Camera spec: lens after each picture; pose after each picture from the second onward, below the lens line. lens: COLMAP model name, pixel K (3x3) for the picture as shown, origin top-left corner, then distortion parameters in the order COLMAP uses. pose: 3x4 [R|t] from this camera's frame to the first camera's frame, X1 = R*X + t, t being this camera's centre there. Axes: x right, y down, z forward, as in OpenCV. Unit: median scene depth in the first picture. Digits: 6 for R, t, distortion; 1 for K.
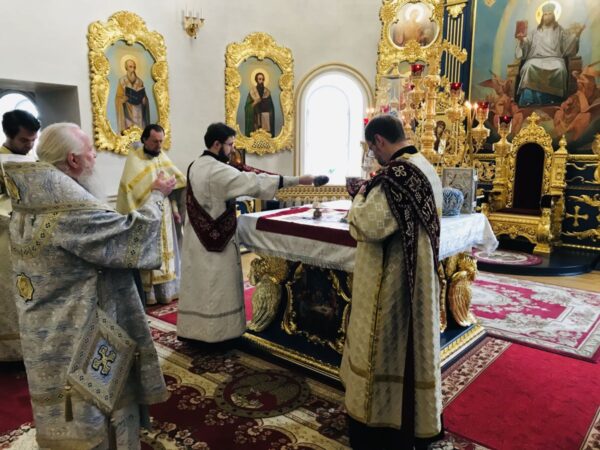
lens RADIAL K [[488.1, 0, 296.2], [0, 488.1, 223.2], [0, 0, 1]] dist [0.034759, -0.021830]
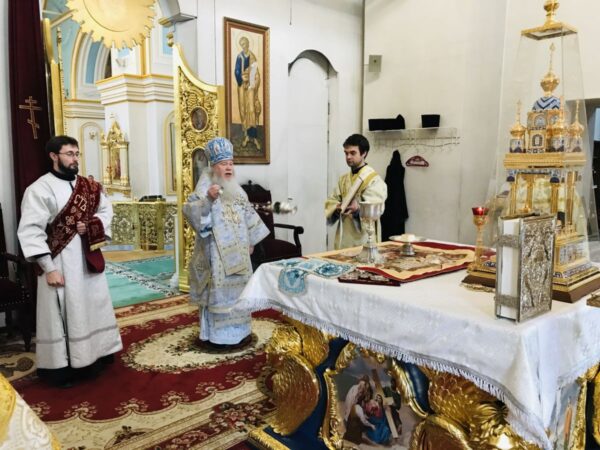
lens RADIAL K [[488.1, 0, 294.3], [0, 488.1, 224.1], [0, 0, 1]] dist [0.034759, -0.021830]
pose [[-0.129049, 0.124590, -0.983780, 0.448020], [-0.163081, 0.975902, 0.144984, -0.075446], [0.978137, 0.179146, -0.105621, 0.478487]]
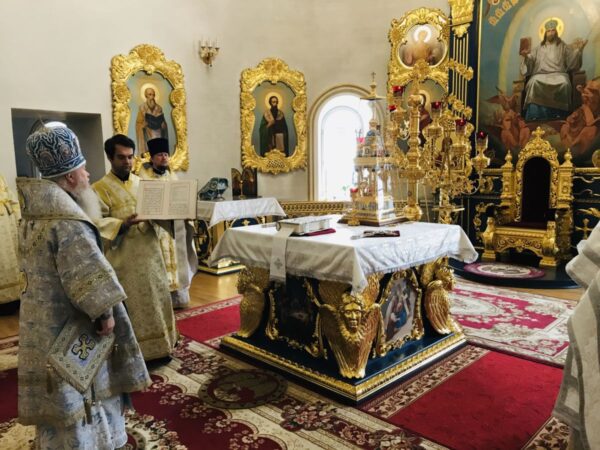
lens RADIAL K [[488.1, 0, 297.2], [0, 488.1, 223.7], [0, 0, 1]] dist [0.034759, -0.021830]
pose [[0.996844, -0.010057, -0.078740, 0.068396], [0.007059, 0.999243, -0.038267, 0.008386], [0.079065, 0.037590, 0.996160, -0.037473]]
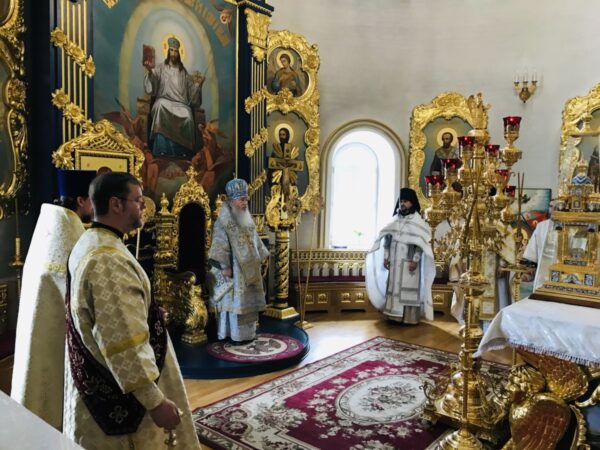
lens RADIAL K [[488.1, 0, 296.9], [0, 488.1, 227.4], [0, 0, 1]] dist [0.034759, -0.021830]
pose [[-0.003964, -0.060815, 0.998141, -0.347444], [0.142105, 0.987985, 0.060760, -0.151940], [-0.989844, 0.142082, 0.004726, 0.854651]]
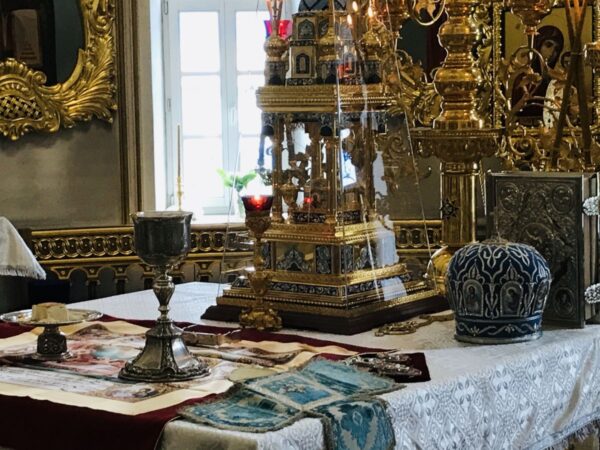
lens RADIAL K [[1385.5, 0, 301.3], [0, 1385.5, 193.7], [0, 0, 1]] dist [0.212043, 0.000000]
pose [[0.998020, -0.024479, 0.057934, 0.078644], [0.029884, 0.995090, -0.094354, -0.013632], [-0.055340, 0.095898, 0.993852, 0.094434]]
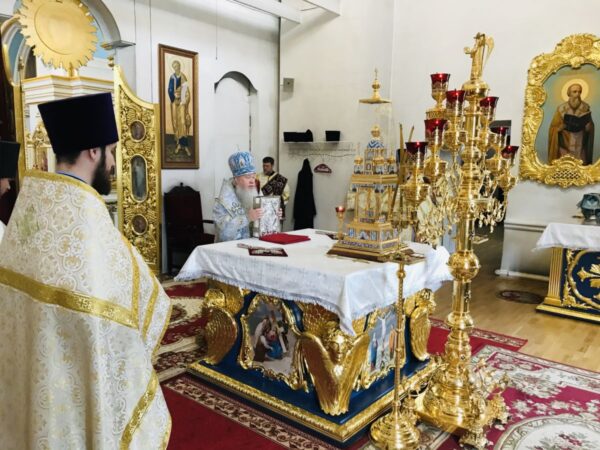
lens RADIAL K [[488.1, 0, 295.9], [0, 488.1, 224.1], [0, 0, 1]] dist [0.034759, -0.021830]
pose [[0.022442, 0.128449, -0.991462, 0.621570], [-0.180422, 0.975949, 0.122355, -0.096504], [0.983333, 0.176136, 0.045077, 0.498539]]
